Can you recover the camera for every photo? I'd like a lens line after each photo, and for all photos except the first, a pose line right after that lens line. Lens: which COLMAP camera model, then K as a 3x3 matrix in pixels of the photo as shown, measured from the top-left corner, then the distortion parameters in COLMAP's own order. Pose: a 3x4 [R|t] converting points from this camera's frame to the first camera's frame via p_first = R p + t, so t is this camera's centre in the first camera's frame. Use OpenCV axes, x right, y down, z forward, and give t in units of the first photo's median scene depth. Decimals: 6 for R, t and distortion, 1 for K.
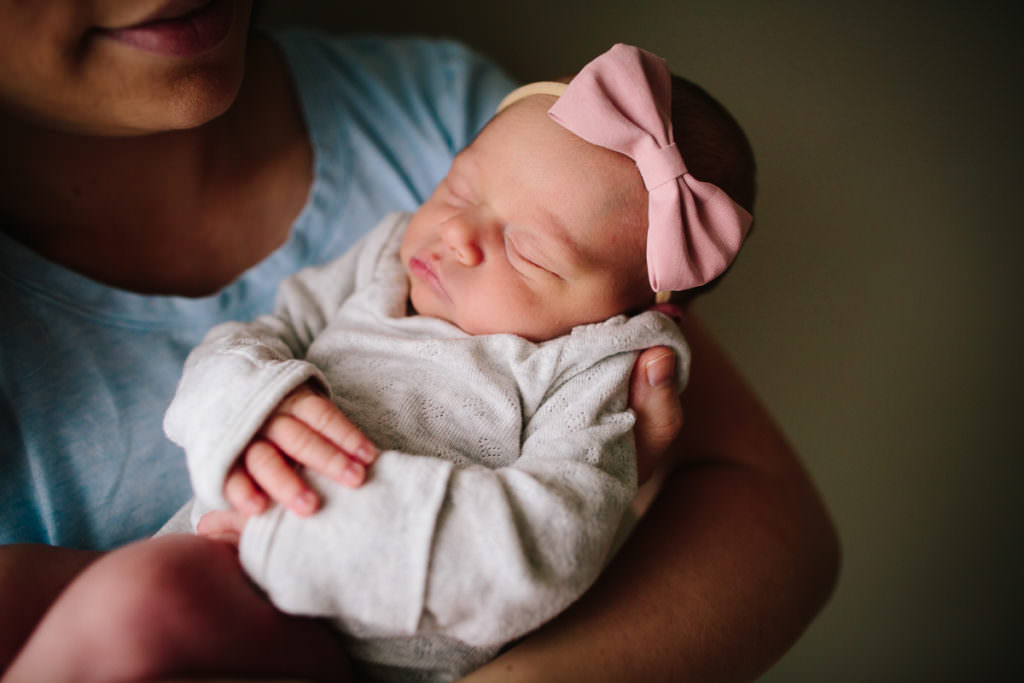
lens RADIAL K [[674.6, 0, 522.7], [0, 674.6, 325.7], [0, 0, 1]] dist [-0.030055, 0.003668]
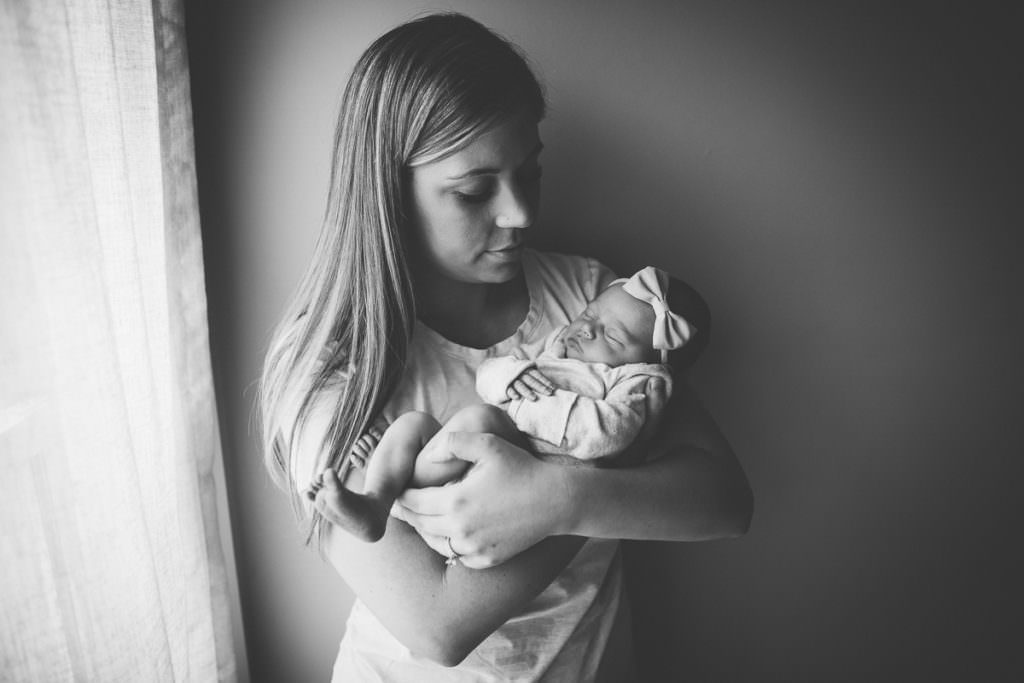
lens RADIAL K [[674.6, 0, 522.7], [0, 674.6, 325.7], [0, 0, 1]] dist [-0.030055, 0.003668]
pose [[0.979820, 0.078479, -0.183829, 0.163437], [-0.124361, 0.959365, -0.253287, 0.635305], [0.156481, 0.271036, 0.949765, -1.792567]]
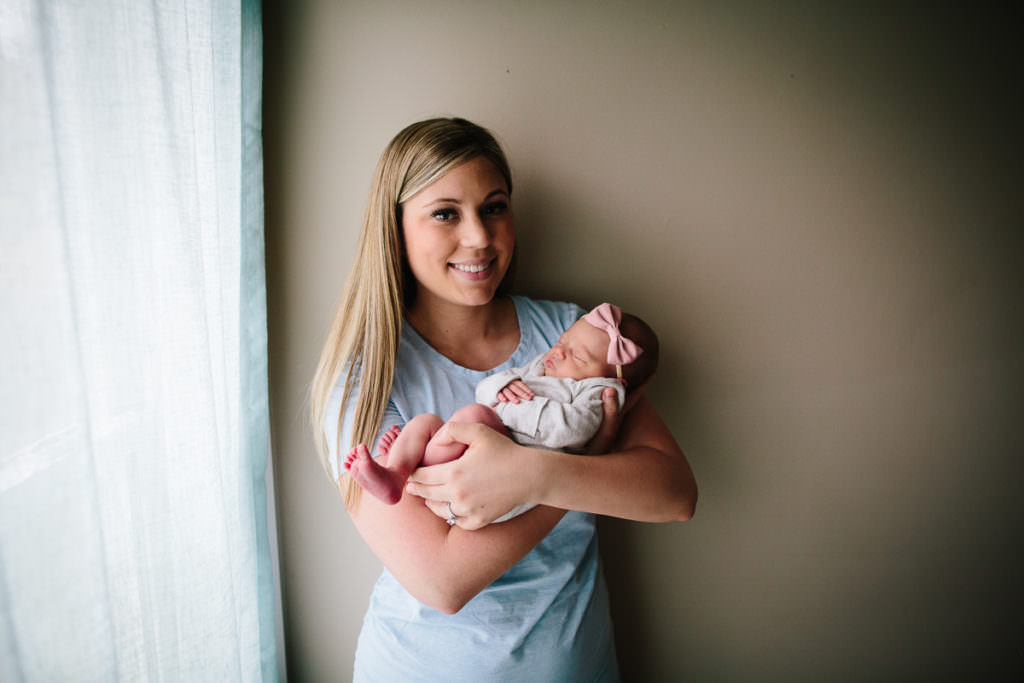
lens RADIAL K [[674.6, 0, 522.7], [0, 674.6, 325.7], [0, 0, 1]] dist [-0.030055, 0.003668]
pose [[0.971933, 0.056941, -0.228263, 0.564443], [-0.134923, 0.929754, -0.342568, 1.071877], [0.192722, 0.363751, 0.911341, -2.540655]]
